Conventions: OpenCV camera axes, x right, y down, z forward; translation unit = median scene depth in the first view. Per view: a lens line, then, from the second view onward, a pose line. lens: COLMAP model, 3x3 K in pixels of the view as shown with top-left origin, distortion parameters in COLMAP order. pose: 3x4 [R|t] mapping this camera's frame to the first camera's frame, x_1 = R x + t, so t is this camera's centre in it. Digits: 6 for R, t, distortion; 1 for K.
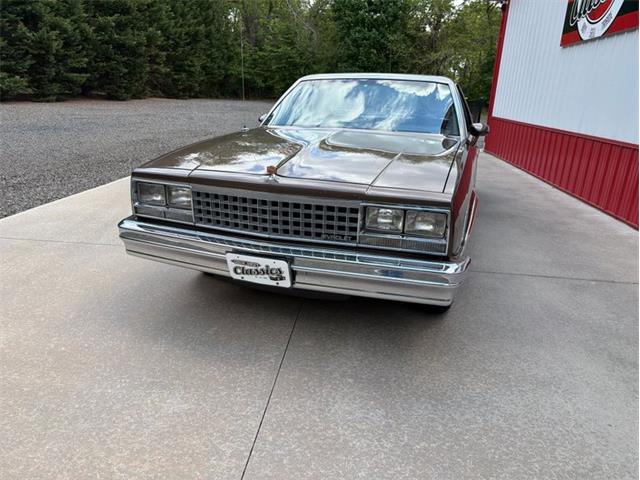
lens RADIAL K [[457.0, 0, 319.0], [0, 457.0, 244.1], [0, 0, 1]] dist [0.017251, -0.025208]
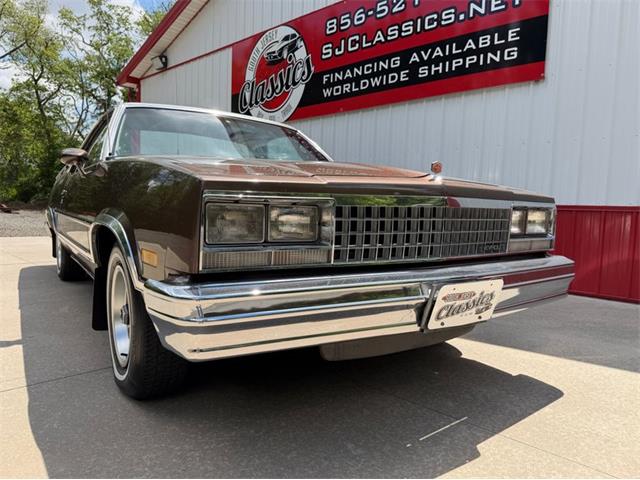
lens RADIAL K [[457.0, 0, 325.0], [0, 457.0, 243.3], [0, 0, 1]] dist [0.017251, -0.025208]
pose [[0.606515, -0.078375, 0.791200, -0.269036], [0.243031, 0.965775, -0.090634, -0.007266], [-0.757018, 0.247257, 0.604804, 0.236952]]
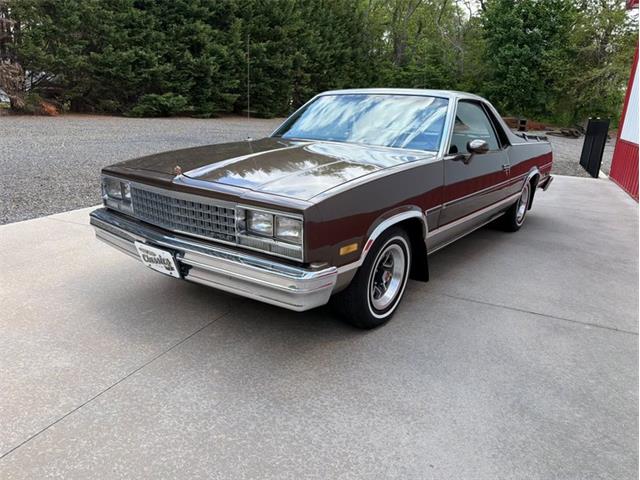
lens RADIAL K [[457.0, 0, 318.6], [0, 457.0, 244.4], [0, 0, 1]] dist [0.017251, -0.025208]
pose [[0.949191, 0.094104, -0.300300, 0.190915], [-0.105473, 0.994182, -0.021839, 0.001189], [0.296498, 0.052403, 0.953595, 0.014090]]
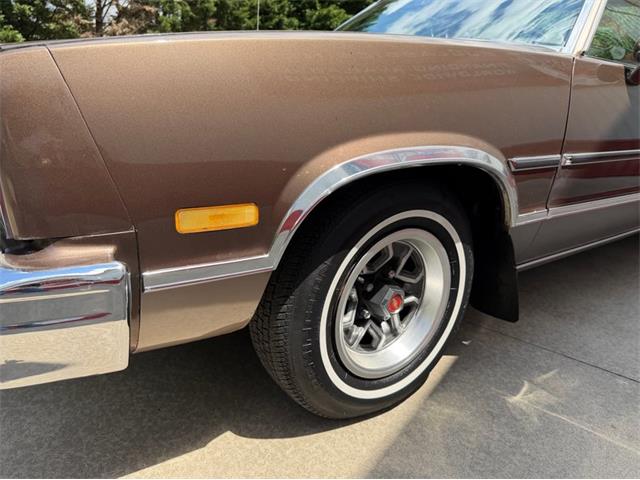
lens RADIAL K [[457.0, 0, 324.5], [0, 457.0, 248.6], [0, 0, 1]] dist [0.017251, -0.025208]
pose [[0.821938, 0.177572, -0.541190, 0.198142], [-0.193572, 0.980692, 0.027789, -0.006138], [0.535676, 0.081918, 0.840441, 0.266163]]
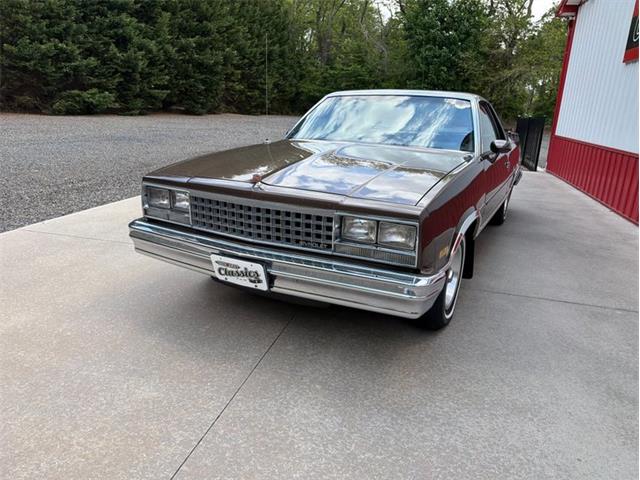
lens RADIAL K [[457.0, 0, 317.9], [0, 457.0, 237.5], [0, 0, 1]] dist [0.017251, -0.025208]
pose [[0.988182, 0.049385, -0.145113, 0.064703], [-0.056094, 0.997520, -0.042512, 0.003925], [0.142654, 0.050149, 0.988501, -0.005996]]
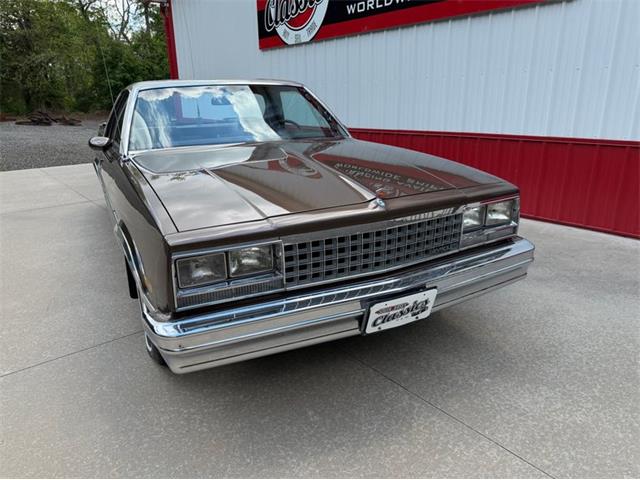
lens RADIAL K [[457.0, 0, 317.6], [0, 457.0, 239.8], [0, 0, 1]] dist [0.017251, -0.025208]
pose [[0.700549, -0.264043, 0.662957, -0.256234], [0.270870, 0.957889, 0.095280, -0.064419], [-0.660197, 0.112827, 0.742570, 0.149825]]
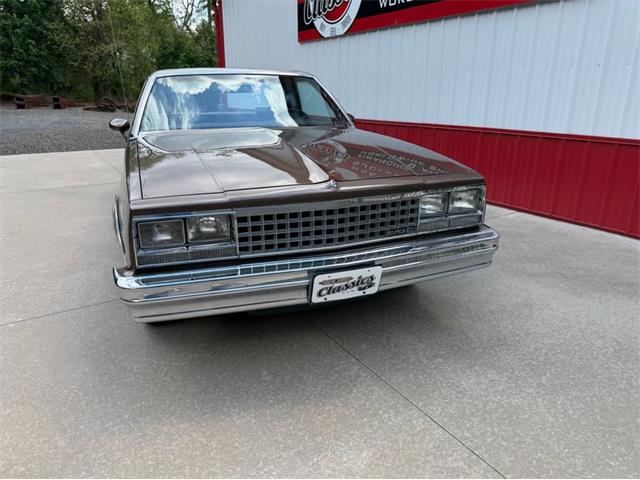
lens RADIAL K [[457.0, 0, 317.5], [0, 457.0, 235.6], [0, 0, 1]] dist [0.017251, -0.025208]
pose [[0.781899, -0.224939, 0.581409, -0.228991], [0.225636, 0.971516, 0.072422, -0.039378], [-0.581138, 0.074560, 0.810382, 0.092842]]
